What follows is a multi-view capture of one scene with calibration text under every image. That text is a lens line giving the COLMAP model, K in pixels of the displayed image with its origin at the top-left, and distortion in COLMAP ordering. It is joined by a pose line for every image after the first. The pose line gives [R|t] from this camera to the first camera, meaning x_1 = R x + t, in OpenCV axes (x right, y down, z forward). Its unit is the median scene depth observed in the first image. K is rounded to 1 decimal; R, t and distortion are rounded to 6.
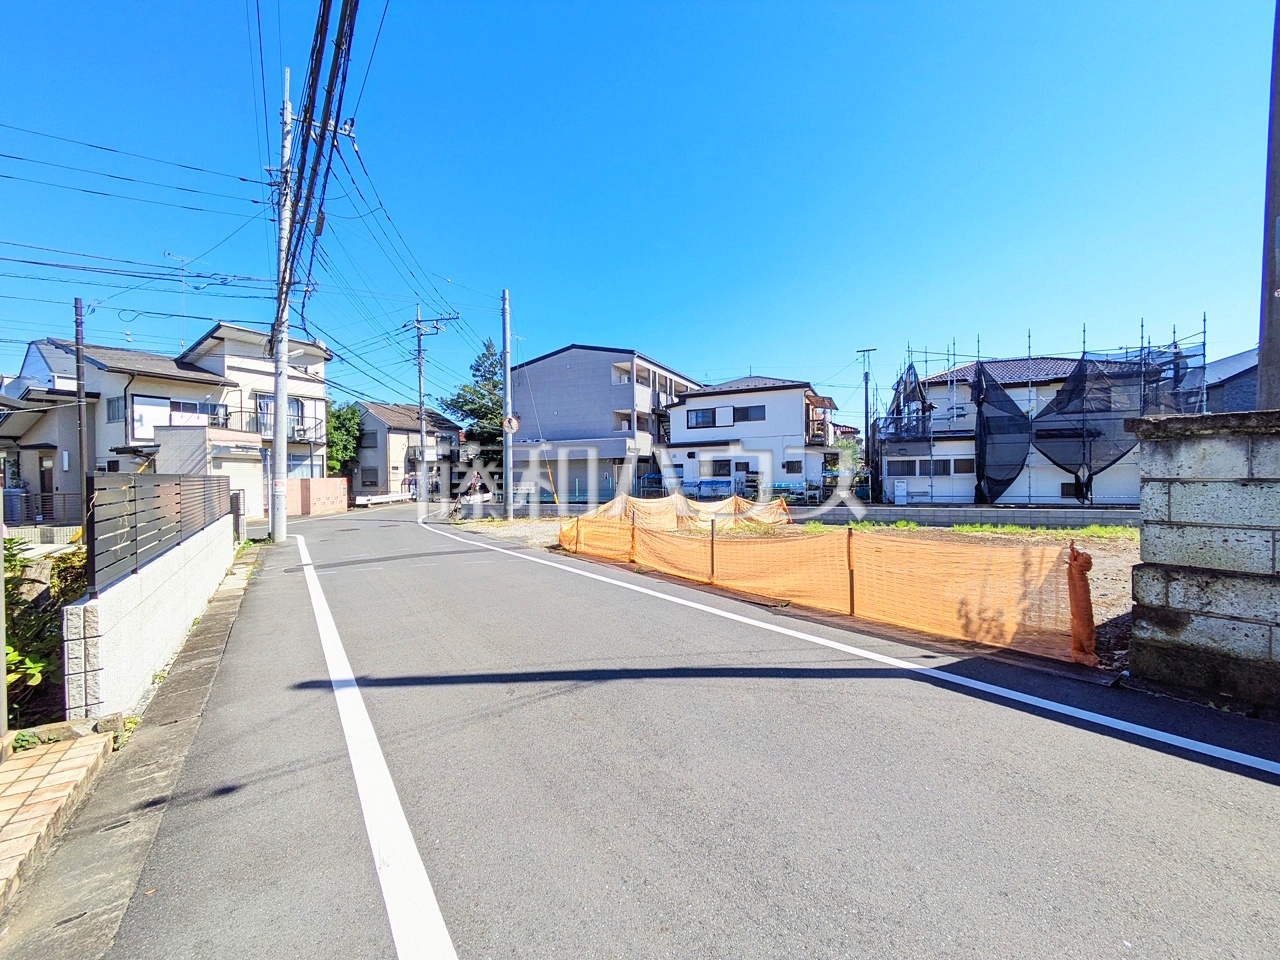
lens RADIAL K [[505.5, 0, 642.1], [0, 505.5, 478.1], [0, 0, 1]] dist [-0.000310, 0.001189]
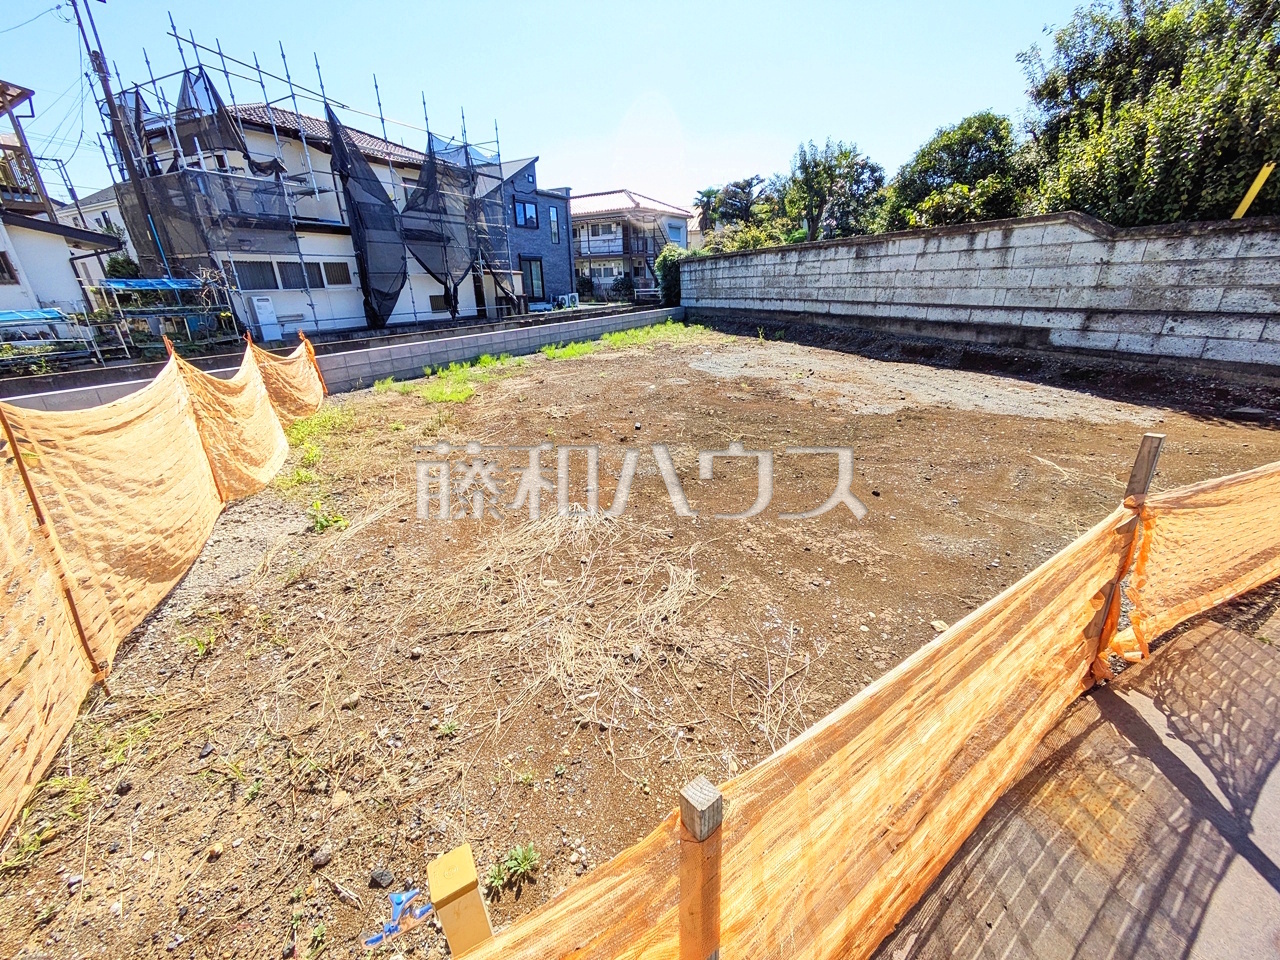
lens RADIAL K [[505.5, 0, 641.9], [0, 505.5, 479.0], [0, 0, 1]] dist [-0.000310, 0.001189]
pose [[0.102162, -0.353498, 0.929840, -0.090650], [0.025847, 0.935358, 0.352756, 0.007201], [-0.994432, -0.012005, 0.104695, 0.522806]]
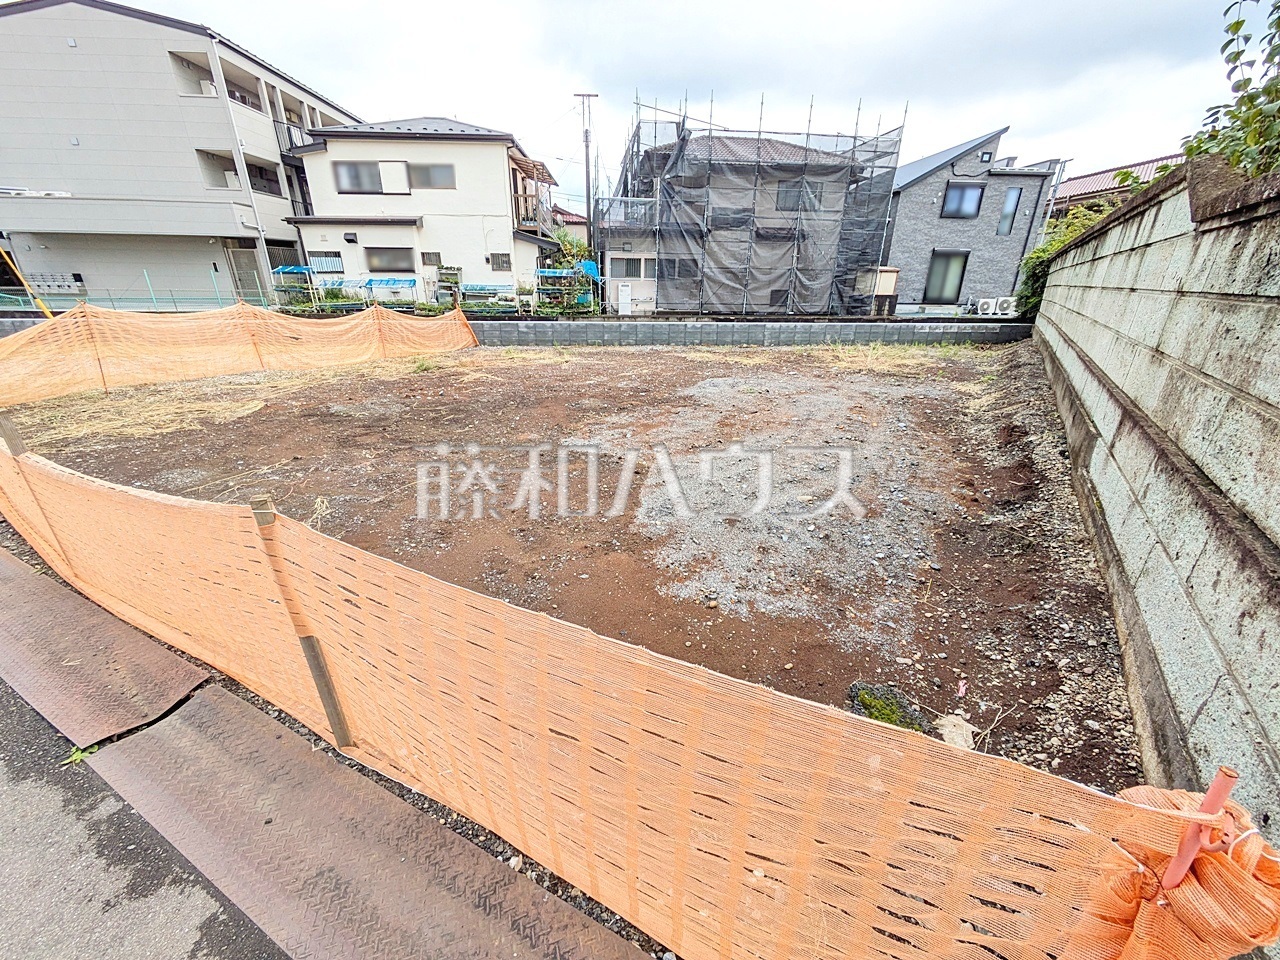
lens RADIAL K [[505.5, 0, 642.4], [0, 505.5, 478.7], [0, 0, 1]] dist [-0.000310, 0.001189]
pose [[0.886254, -0.150293, 0.438140, 0.124620], [-0.022854, 0.930557, 0.365433, -0.001298], [-0.462636, -0.333879, 0.821275, 0.189528]]
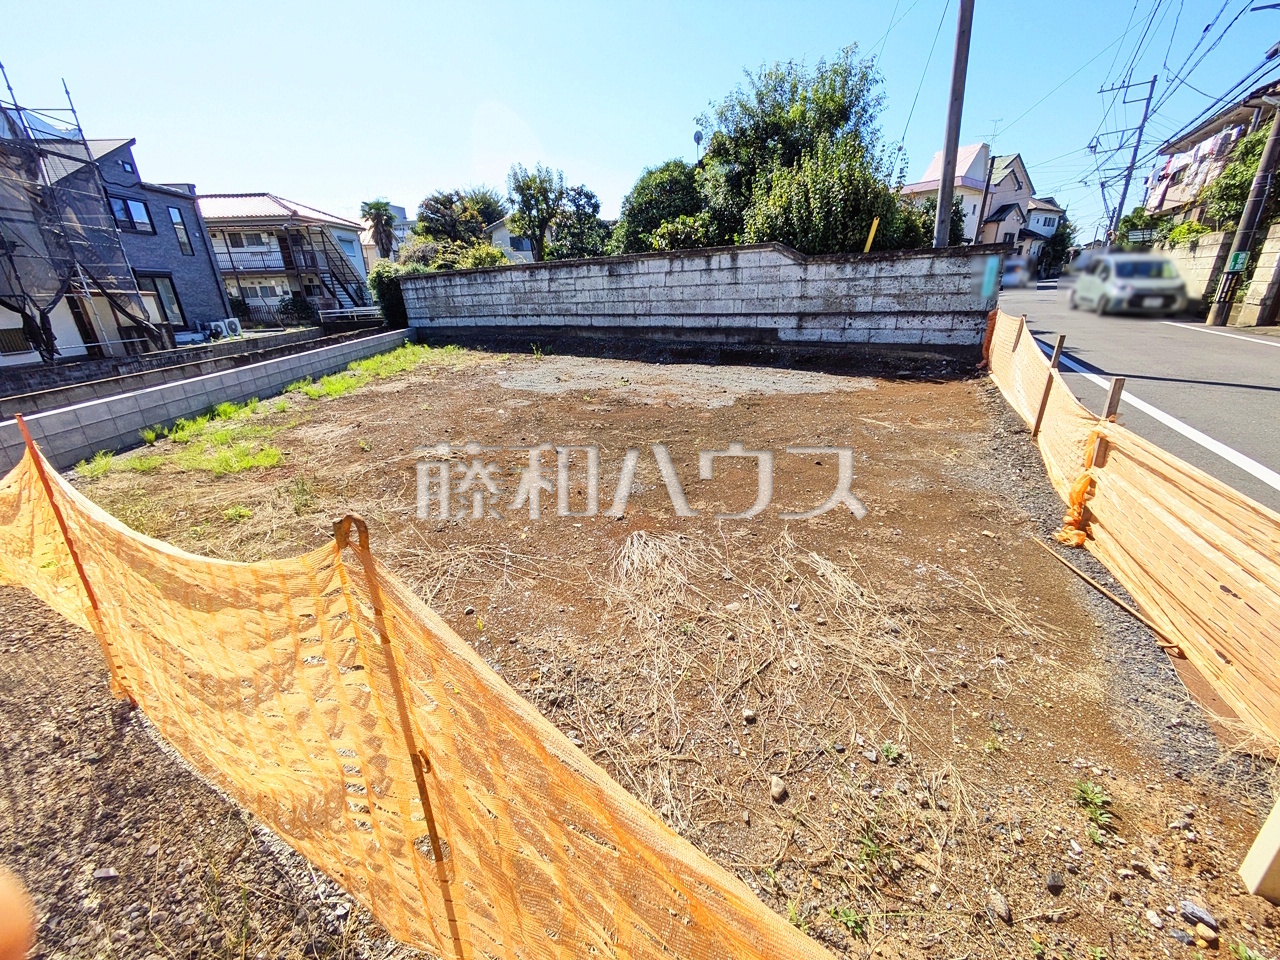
lens RADIAL K [[505.5, 0, 642.4], [0, 505.5, 477.6], [0, 0, 1]] dist [-0.000310, 0.001189]
pose [[-0.476288, -0.281666, 0.832955, -0.066358], [0.046205, 0.937978, 0.343601, 0.003310], [-0.878074, 0.202140, -0.433734, 0.627177]]
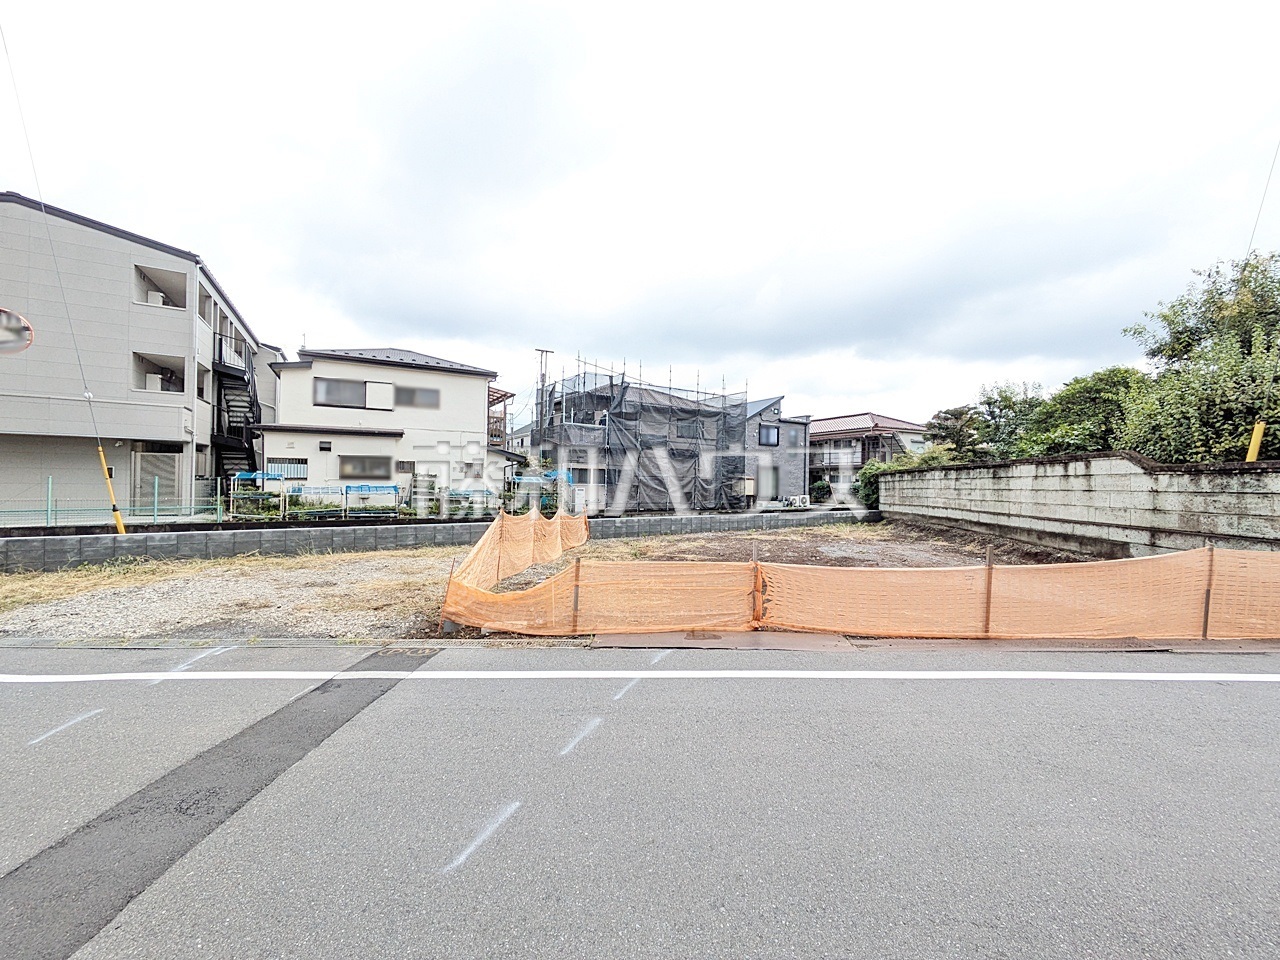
lens RADIAL K [[505.5, 0, 642.0], [0, 505.5, 481.4], [0, 0, 1]] dist [-0.000310, 0.001189]
pose [[0.577981, 0.022750, 0.815733, -0.256956], [-0.017433, 0.999727, -0.015529, 0.004985], [-0.815864, -0.005245, 0.578221, 0.349157]]
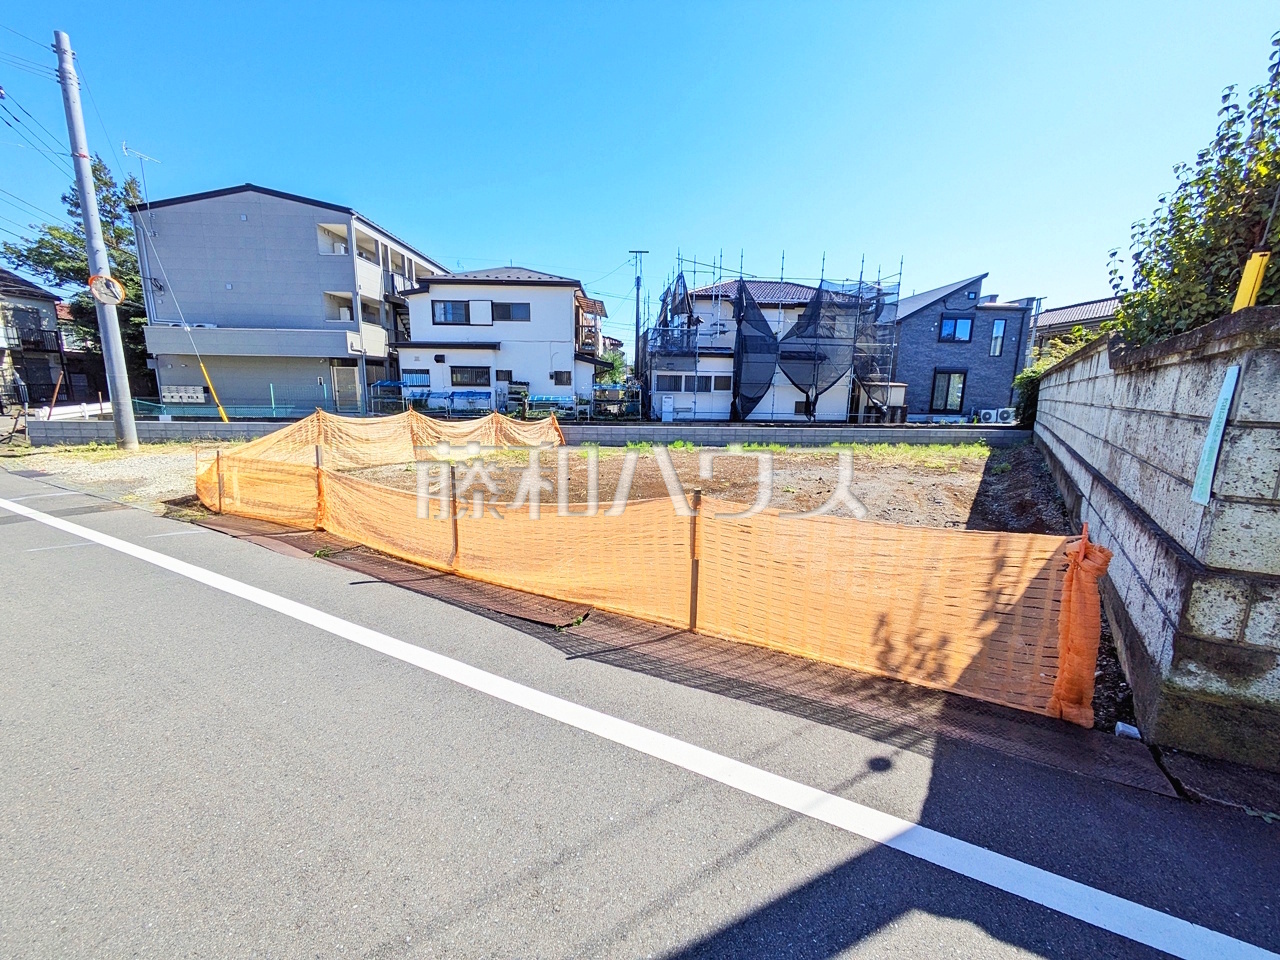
lens RADIAL K [[505.5, 0, 643.1], [0, 505.5, 477.2], [0, 0, 1]] dist [-0.000310, 0.001189]
pose [[0.895767, -0.051136, 0.441573, 0.027812], [-0.026133, 0.985585, 0.167149, -0.002667], [-0.443755, -0.161266, 0.881519, 0.139322]]
